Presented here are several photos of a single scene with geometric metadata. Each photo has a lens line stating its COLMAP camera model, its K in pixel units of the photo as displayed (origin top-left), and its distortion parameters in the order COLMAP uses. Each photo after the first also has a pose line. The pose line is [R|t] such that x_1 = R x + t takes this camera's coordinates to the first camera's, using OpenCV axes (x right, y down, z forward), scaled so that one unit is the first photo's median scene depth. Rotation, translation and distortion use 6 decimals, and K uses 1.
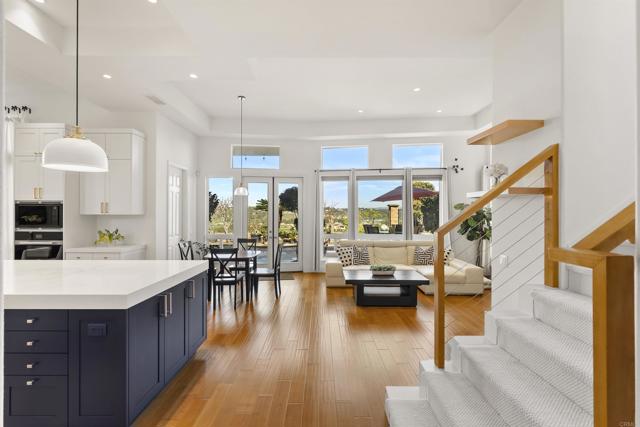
lens RADIAL K [[294.4, 0, 322.5], [0, 294.4, 211.8], [0, 0, 1]] dist [-0.004178, 0.000961]
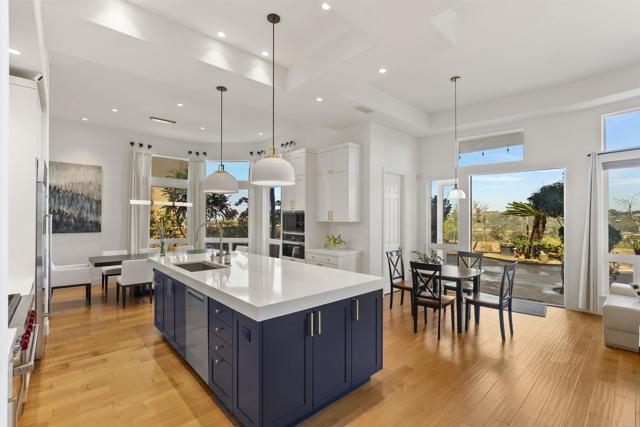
lens RADIAL K [[294.4, 0, 322.4], [0, 294.4, 216.4], [0, 0, 1]] dist [-0.004178, 0.000961]
pose [[0.673855, -0.004676, -0.738849, 0.080071], [0.003970, 0.999988, -0.002708, -0.007332], [0.738853, -0.001108, 0.673865, 0.187230]]
